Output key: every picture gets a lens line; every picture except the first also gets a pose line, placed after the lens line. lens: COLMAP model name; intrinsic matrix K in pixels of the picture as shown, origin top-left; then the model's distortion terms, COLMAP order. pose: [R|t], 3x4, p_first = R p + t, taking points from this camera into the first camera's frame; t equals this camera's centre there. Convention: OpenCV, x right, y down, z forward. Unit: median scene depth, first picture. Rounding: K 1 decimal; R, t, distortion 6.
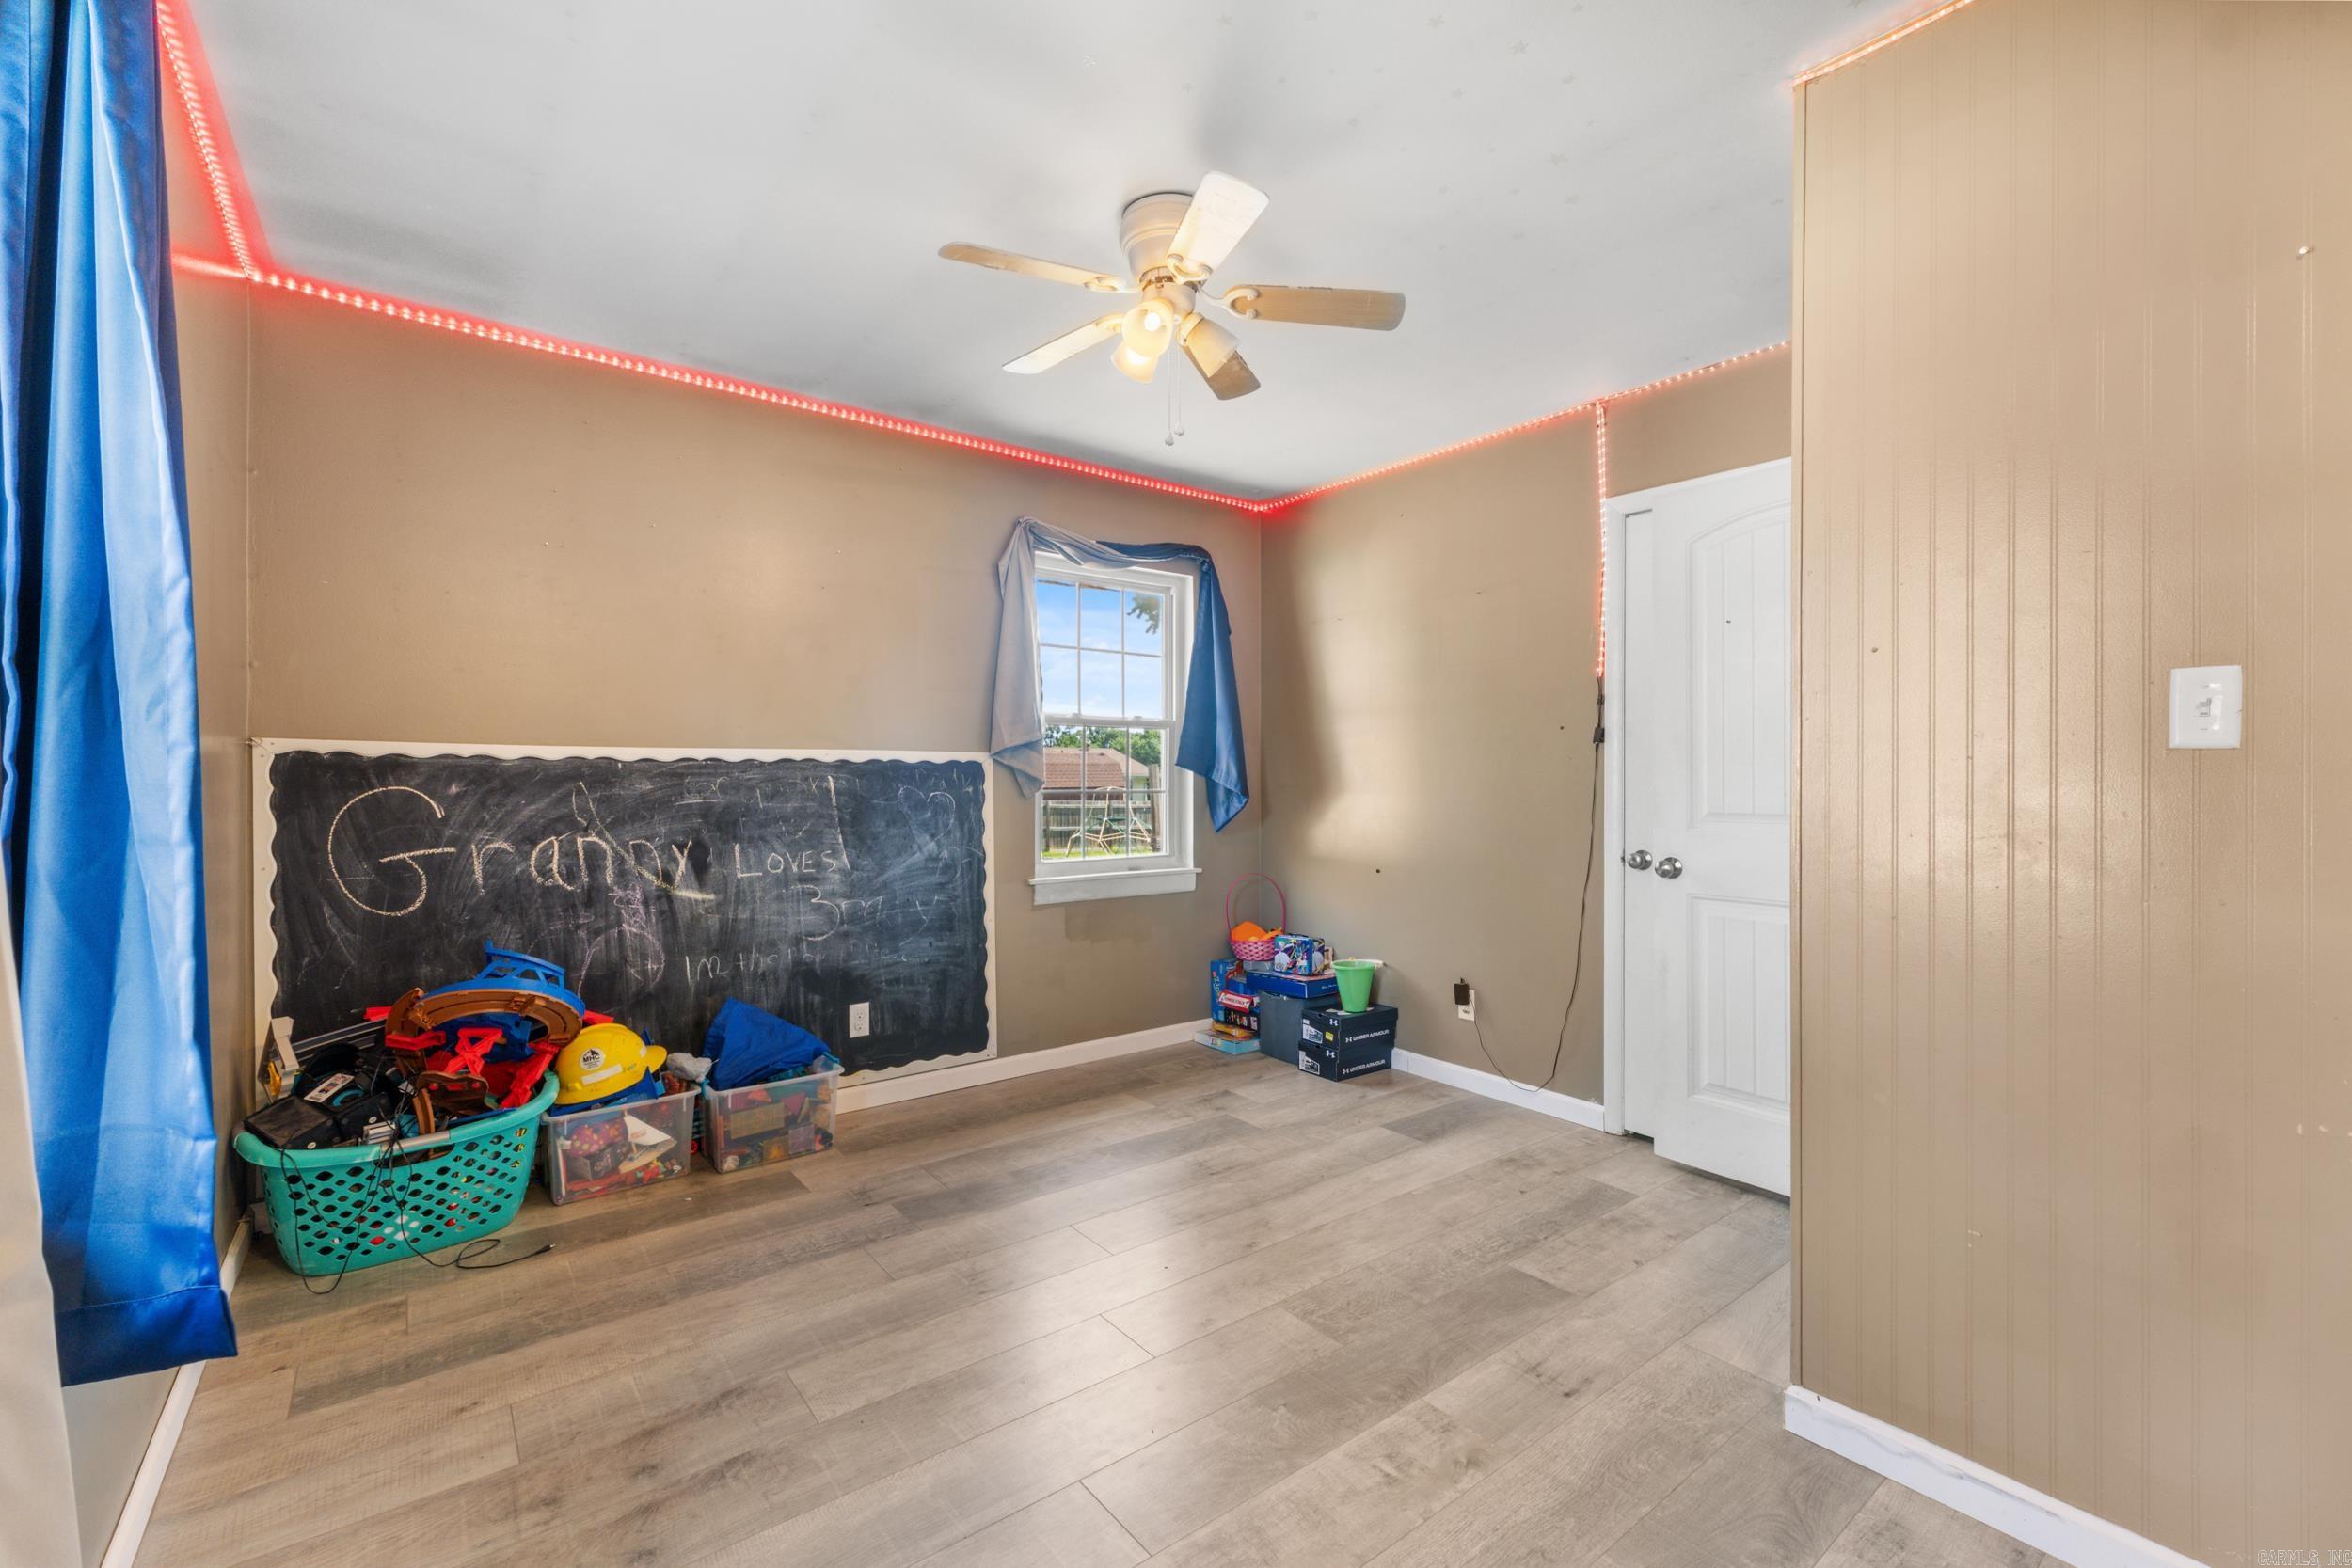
lens RADIAL K [[984.9, 0, 1178.5], [0, 984.9, 781.2], [0, 0, 1]] dist [0.001529, 0.000639]
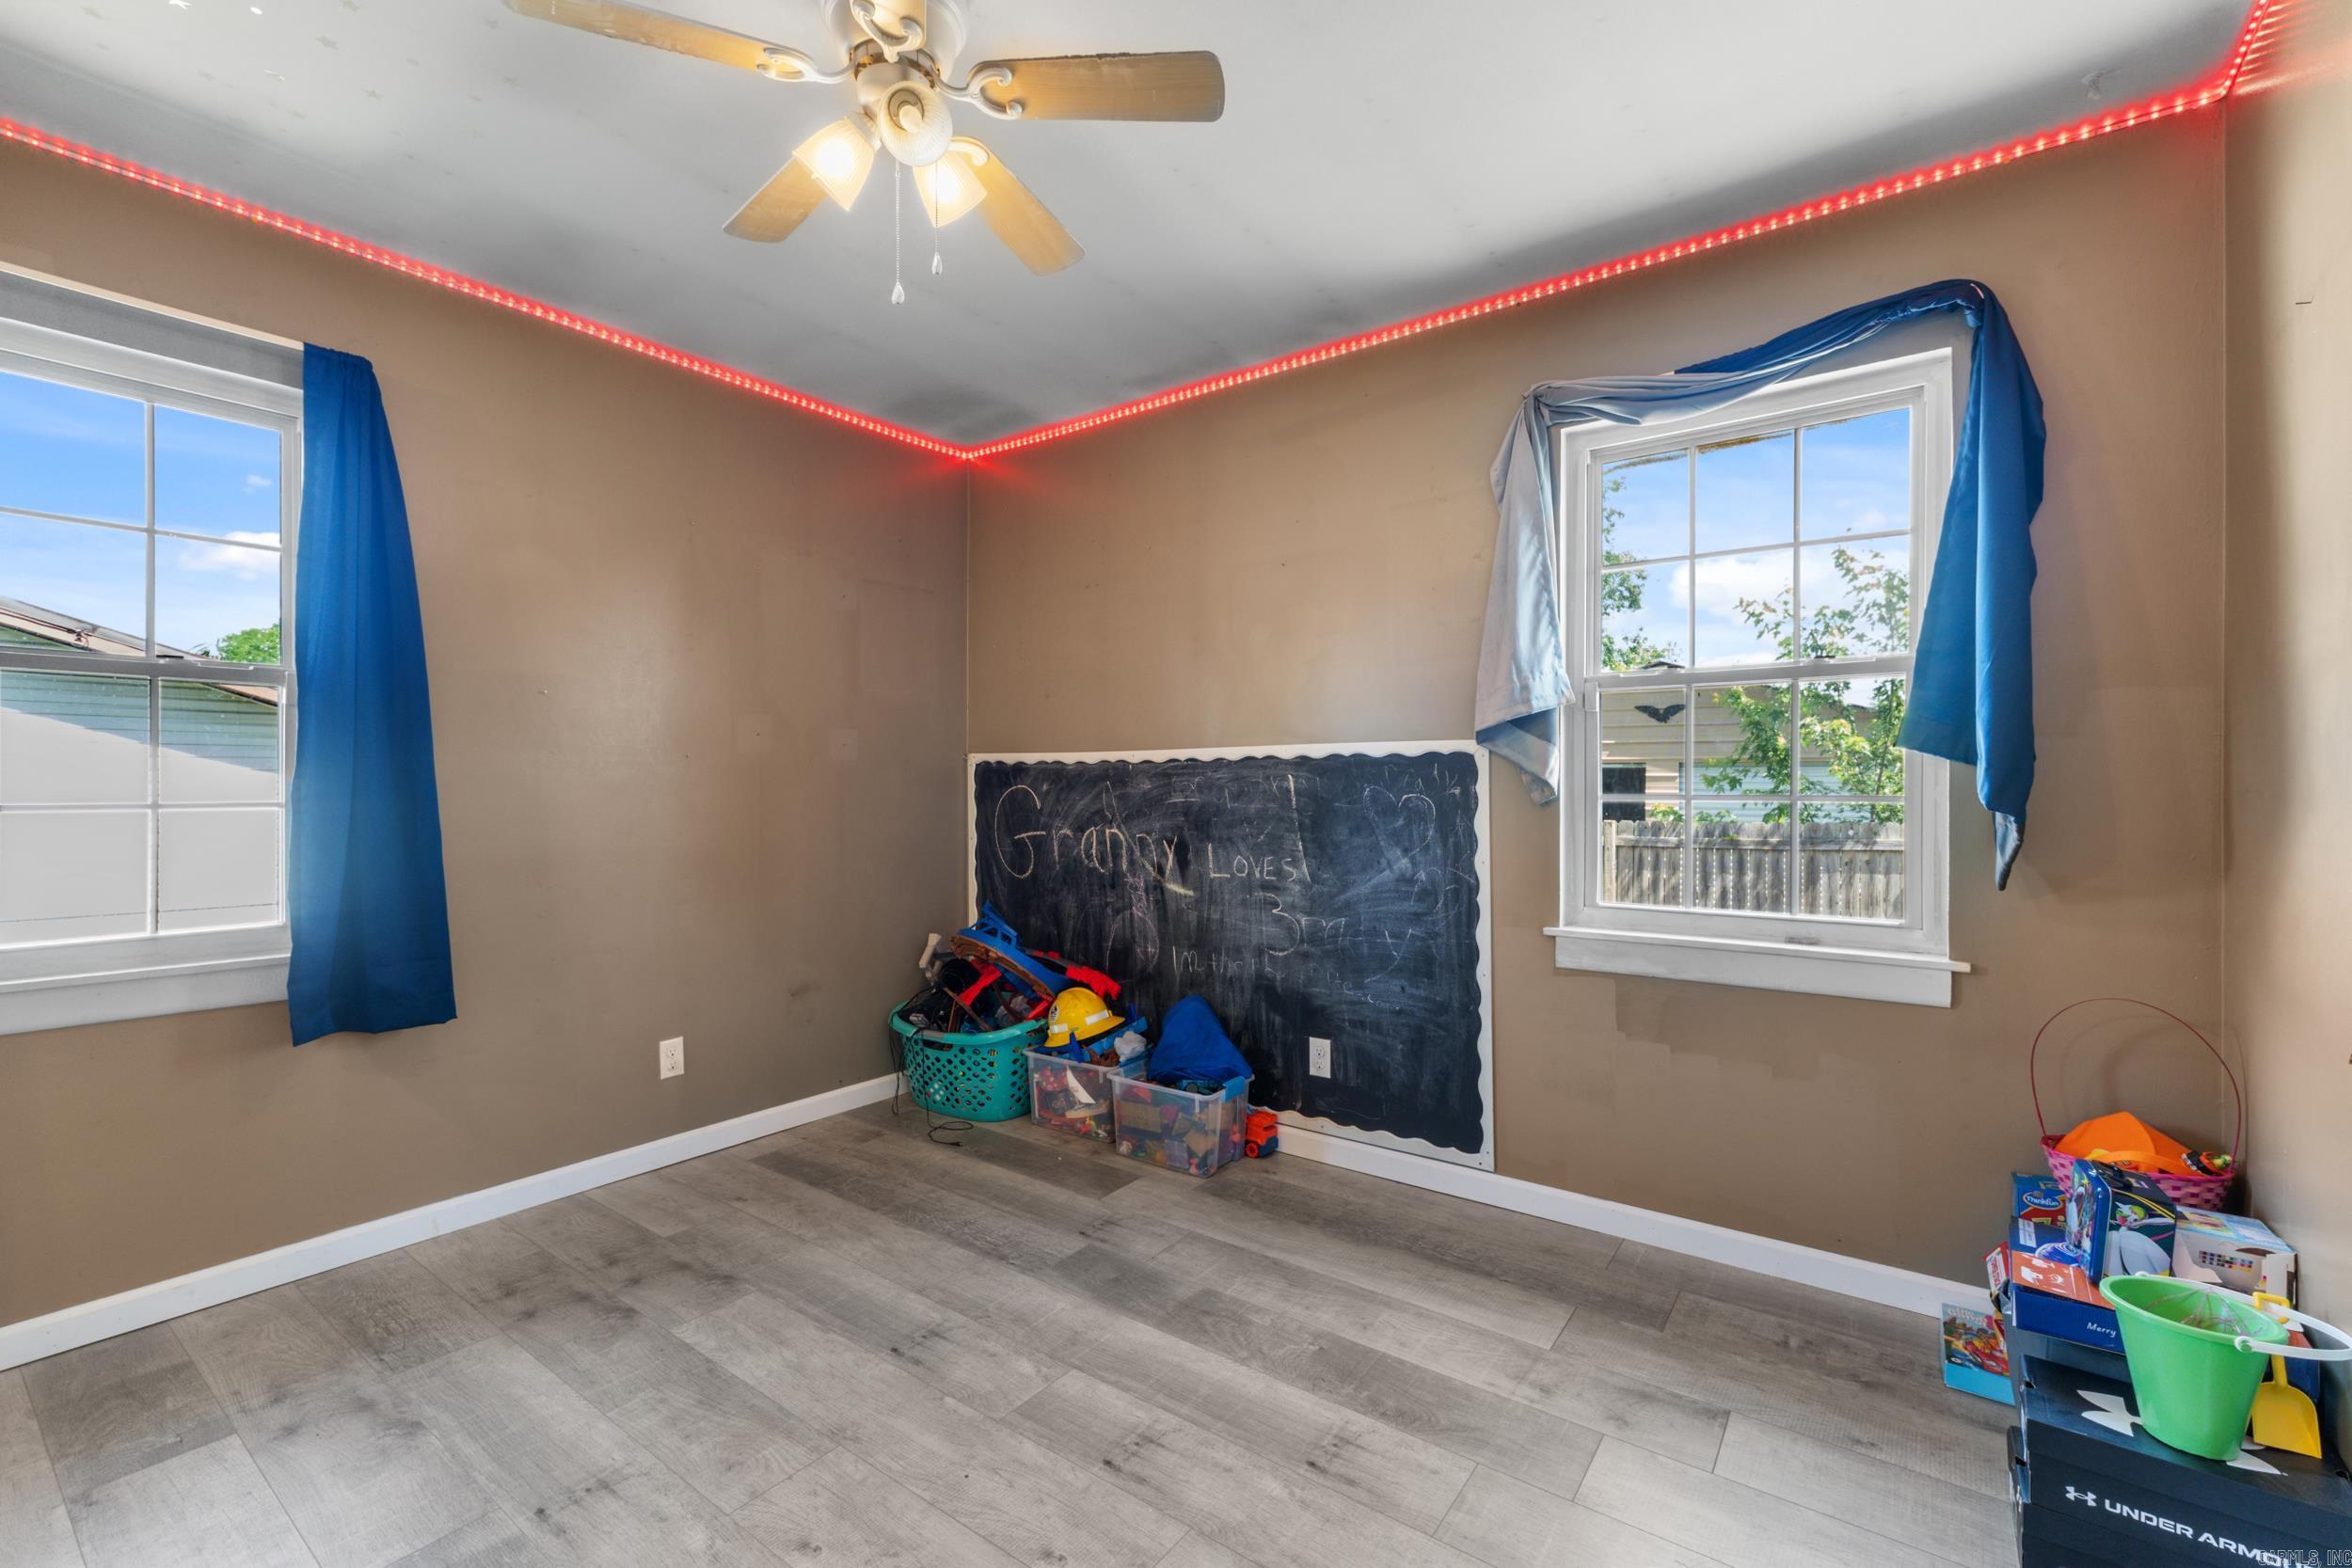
lens RADIAL K [[984.9, 0, 1175.3], [0, 984.9, 787.9], [0, 0, 1]] dist [0.001529, 0.000639]
pose [[0.276533, 0.002606, -0.961001, 0.495524], [0.000221, 0.999996, 0.002776, 0.004519], [0.961004, -0.000980, 0.276532, 0.678260]]
